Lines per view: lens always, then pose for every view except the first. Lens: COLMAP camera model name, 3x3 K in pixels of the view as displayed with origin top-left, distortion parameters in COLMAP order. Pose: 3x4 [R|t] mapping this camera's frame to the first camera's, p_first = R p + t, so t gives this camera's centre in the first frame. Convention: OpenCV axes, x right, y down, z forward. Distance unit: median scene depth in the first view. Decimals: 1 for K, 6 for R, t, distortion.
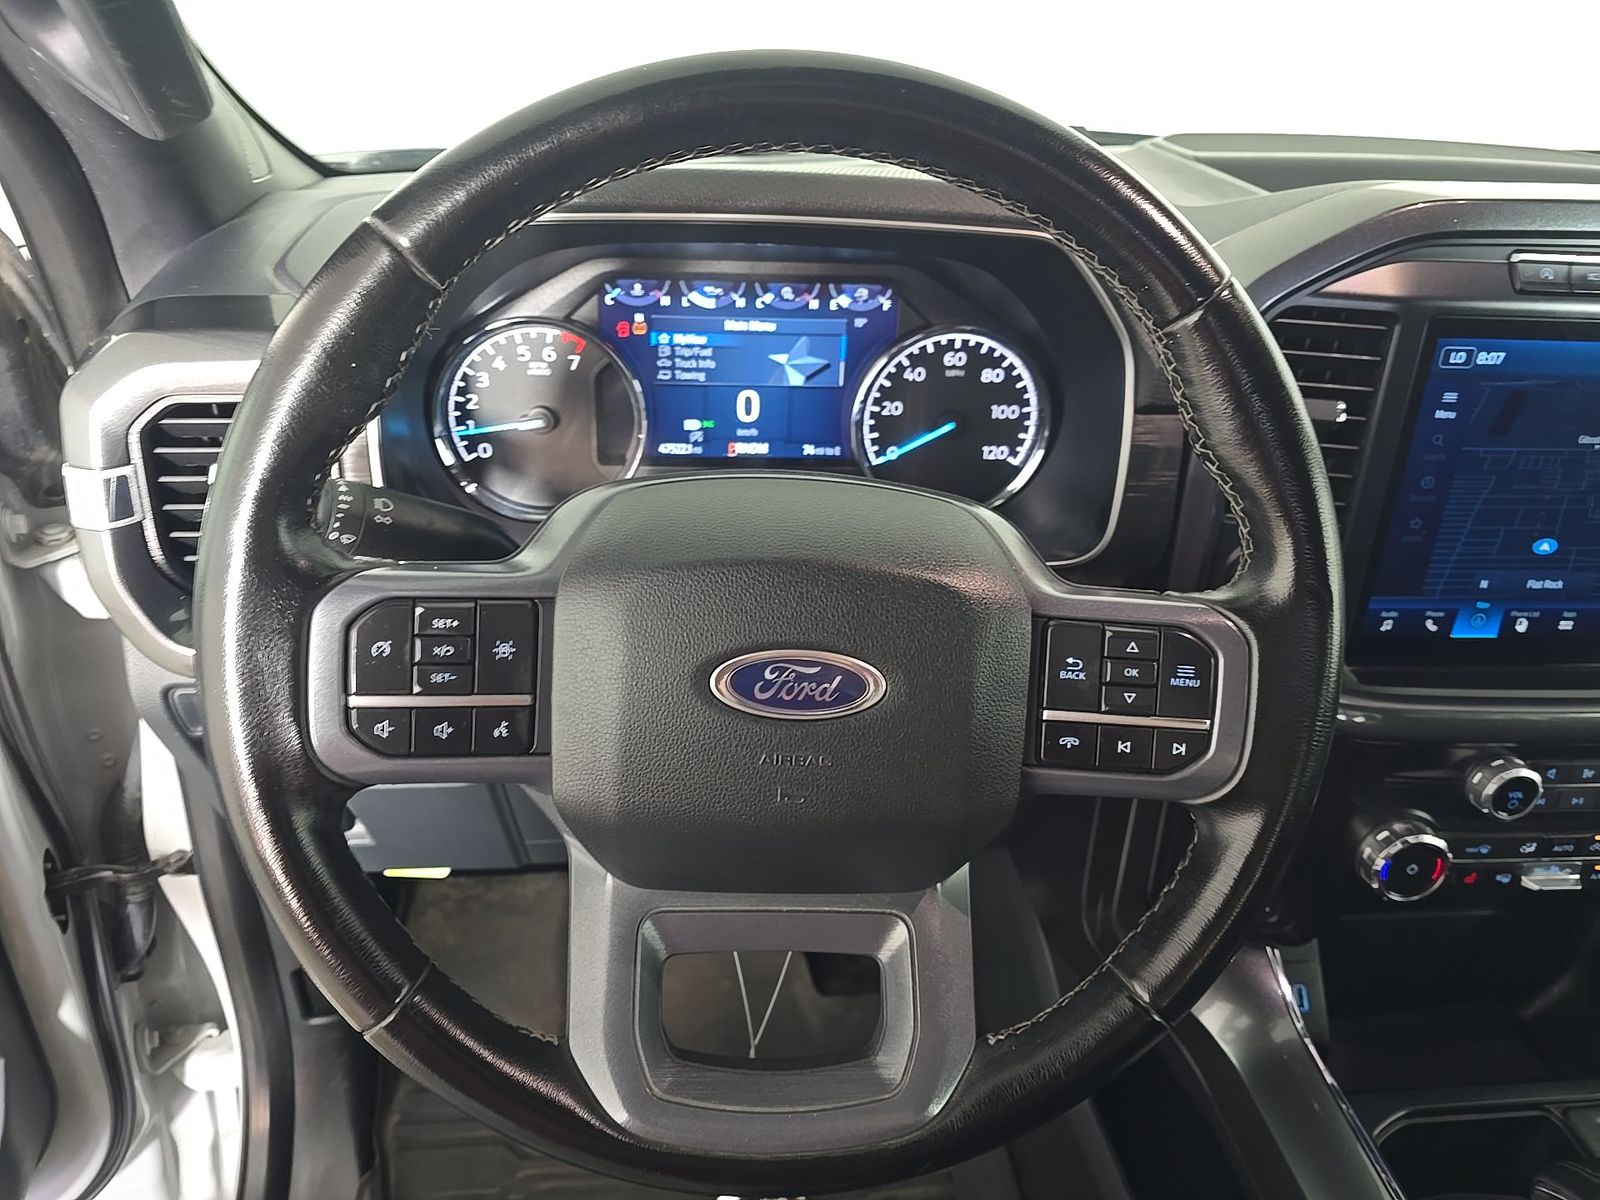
lens RADIAL K [[1062.5, 0, 794.6], [0, 1062.5, 609.4], [0, 0, 1]] dist [0.058228, -0.084940]
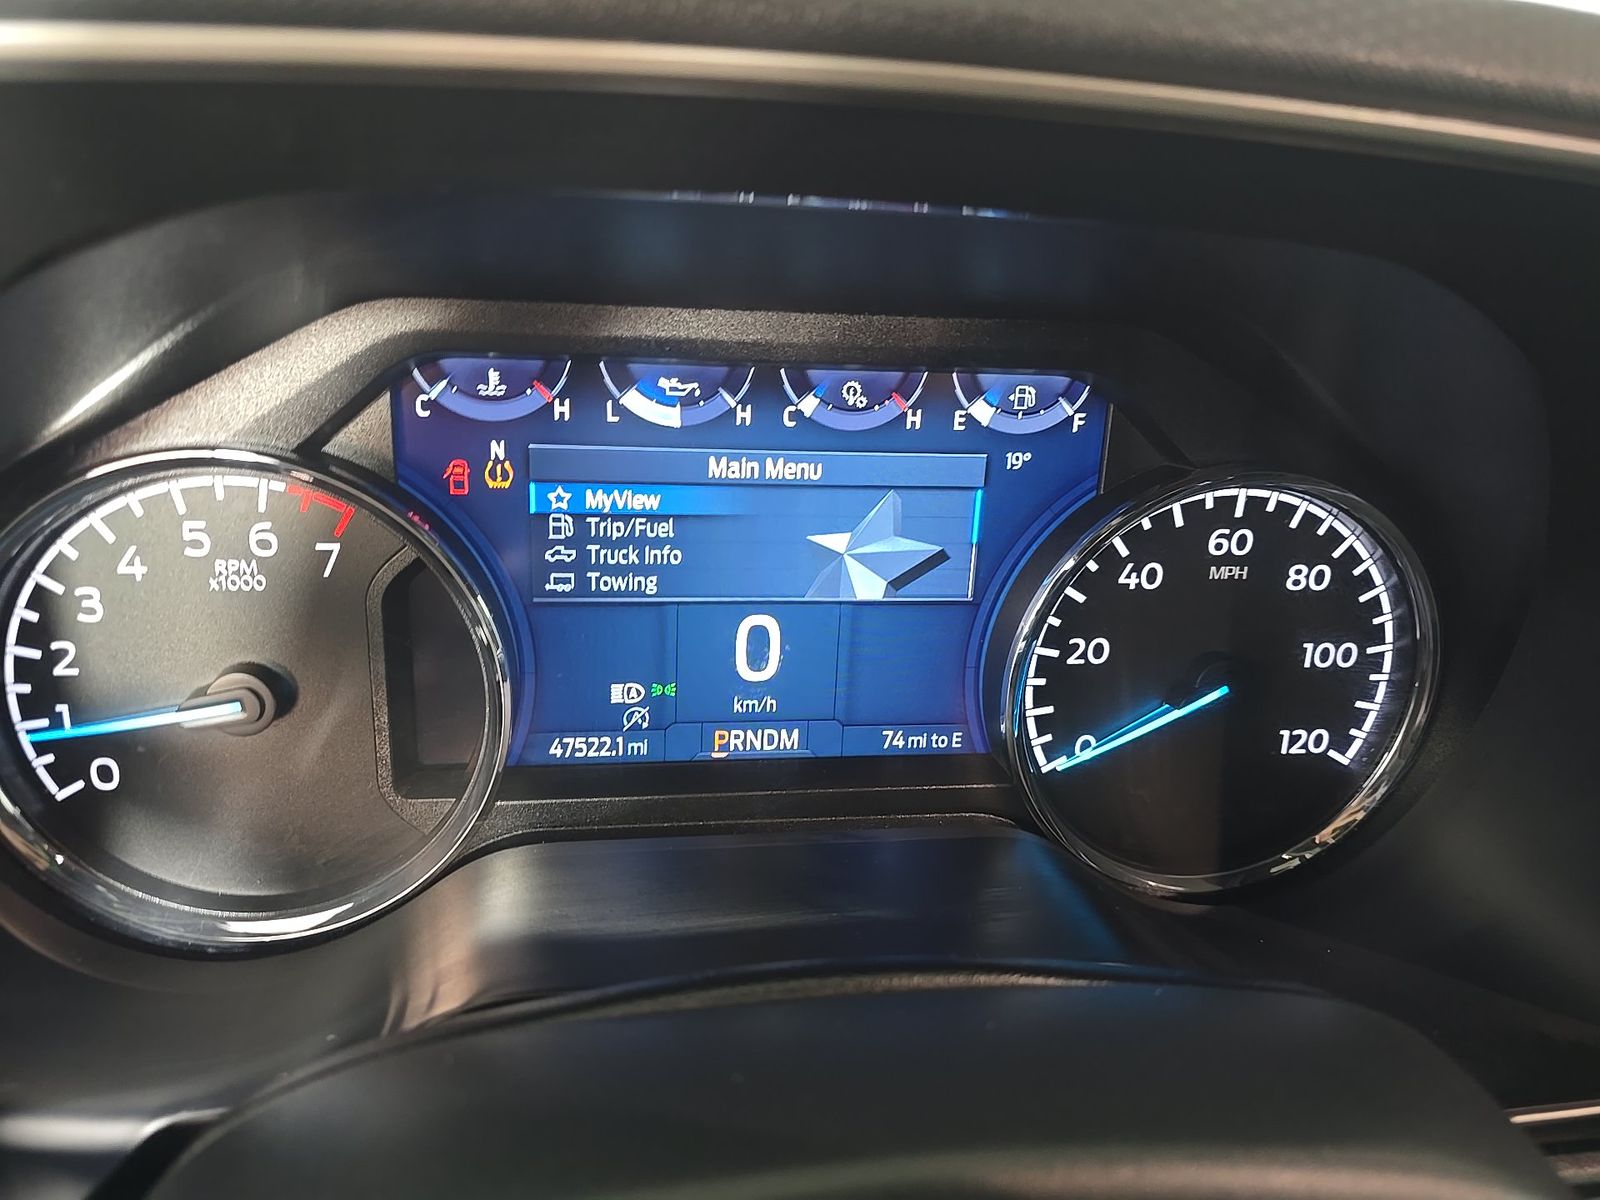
lens RADIAL K [[1062.5, 0, 794.6], [0, 1062.5, 609.4], [0, 0, 1]] dist [0.058228, -0.084940]
pose [[0.998987, -0.006385, 0.044547, -0.050608], [0.011666, 0.992788, -0.119317, -0.163859], [-0.043464, 0.119716, 0.991856, 0.601593]]
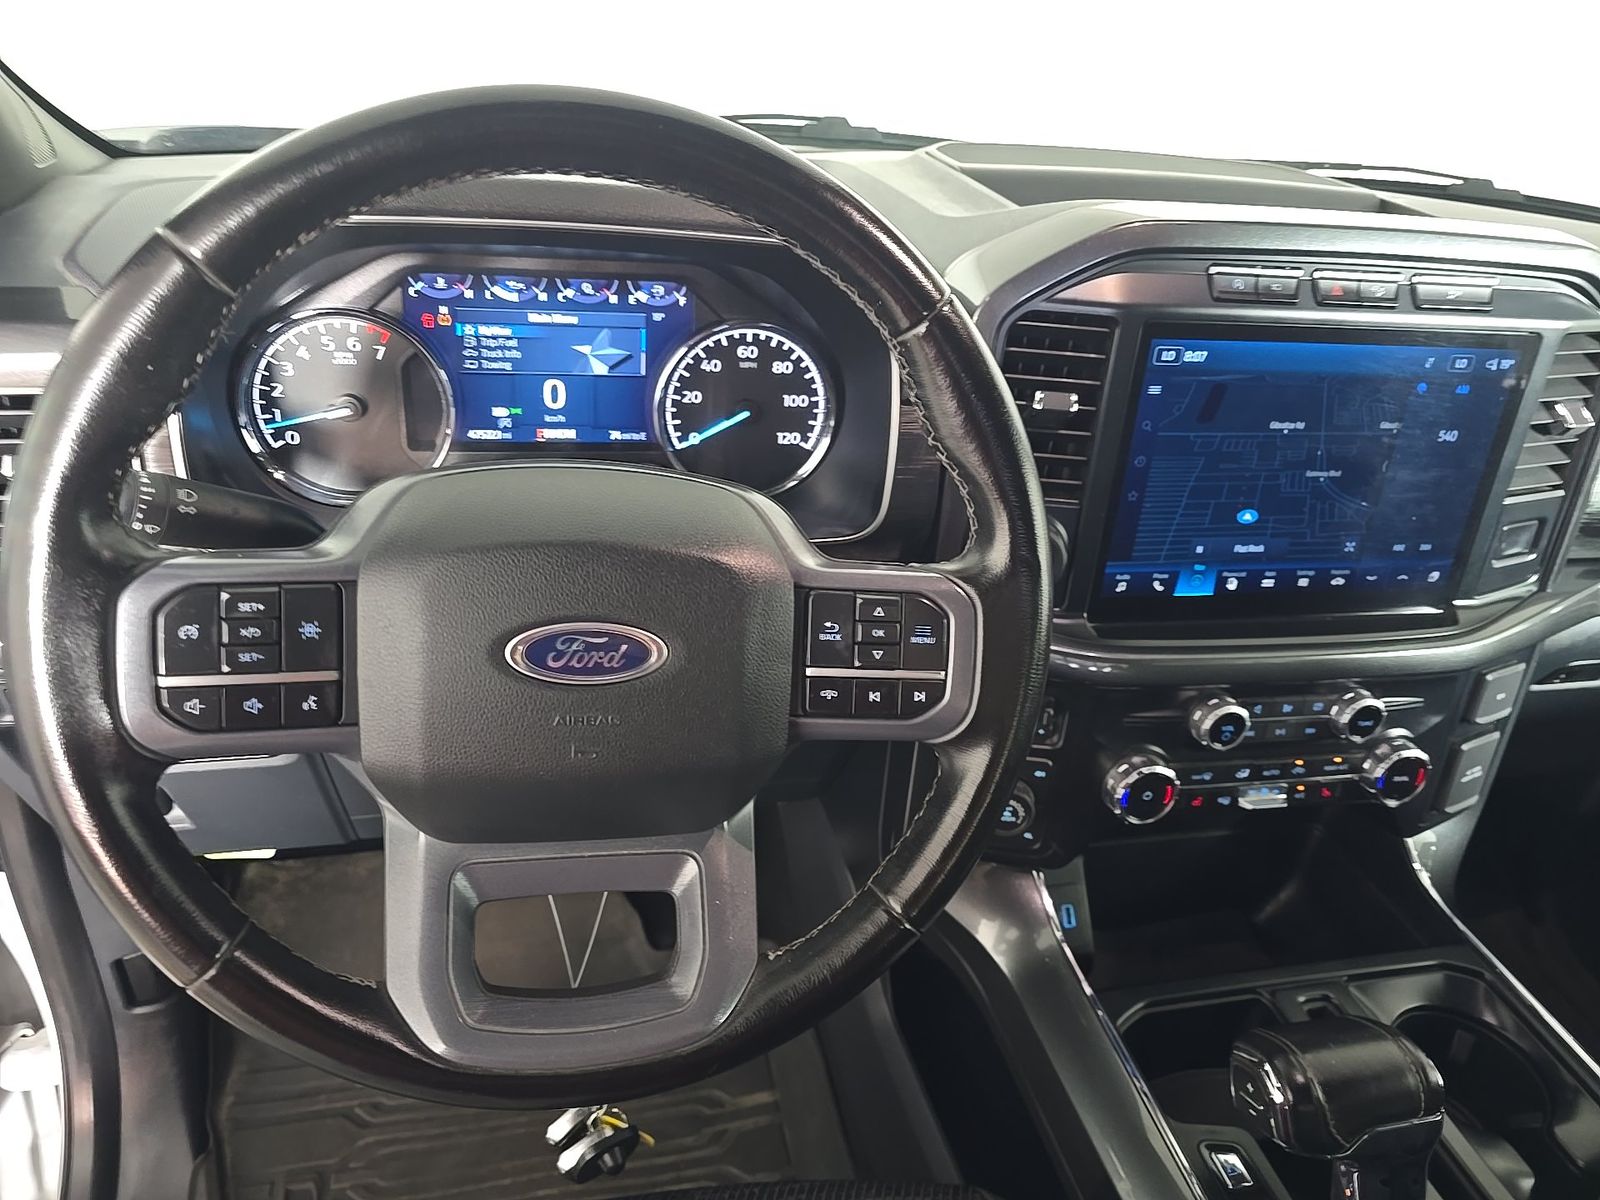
lens RADIAL K [[1062.5, 0, 794.6], [0, 1062.5, 609.4], [0, 0, 1]] dist [0.058228, -0.084940]
pose [[0.990176, -0.026996, 0.137192, 0.043504], [0.023462, 0.999352, 0.027310, -0.000647], [-0.137841, -0.023823, 0.990168, -0.093612]]
